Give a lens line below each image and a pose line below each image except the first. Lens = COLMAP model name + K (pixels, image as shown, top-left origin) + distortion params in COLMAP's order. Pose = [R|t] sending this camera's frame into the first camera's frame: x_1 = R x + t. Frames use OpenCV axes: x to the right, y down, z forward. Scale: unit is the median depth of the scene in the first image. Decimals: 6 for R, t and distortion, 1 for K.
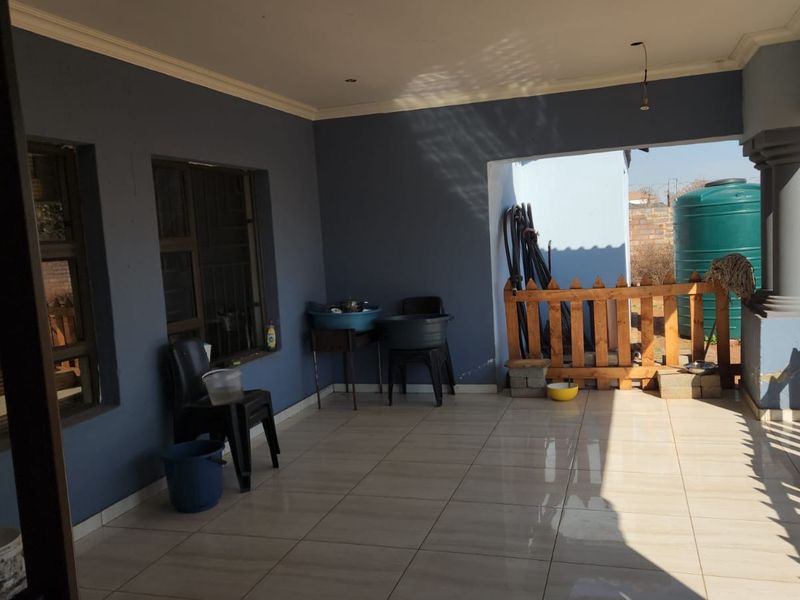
lens RADIAL K [[717.9, 0, 400.0], [0, 717.9, 300.0], [0, 0, 1]] dist [0.079682, 0.002408]
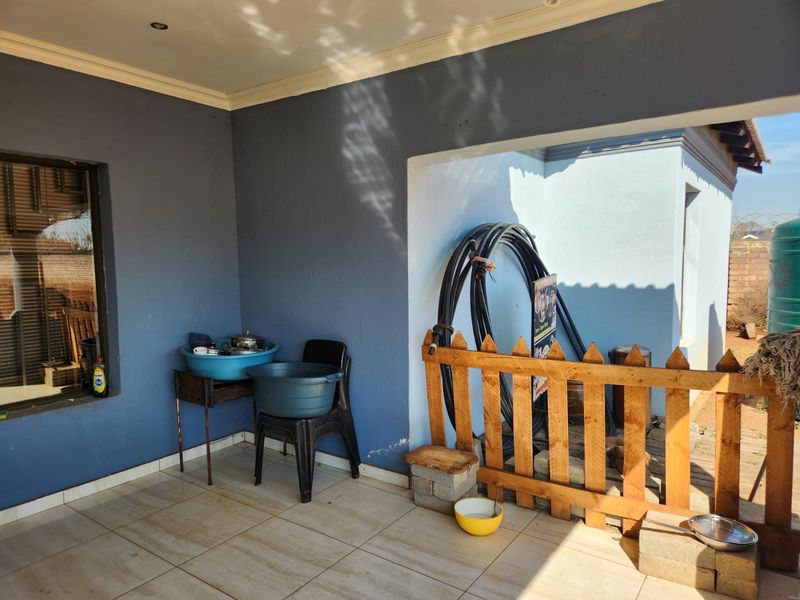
lens RADIAL K [[532.0, 0, 400.0], [0, 532.0, 300.0], [0, 0, 1]] dist [0.074703, -0.054636]
pose [[0.947617, 0.077908, -0.309763, 0.281902], [-0.077433, 0.996901, 0.013849, -0.062324], [0.309882, 0.010863, 0.950713, 0.509586]]
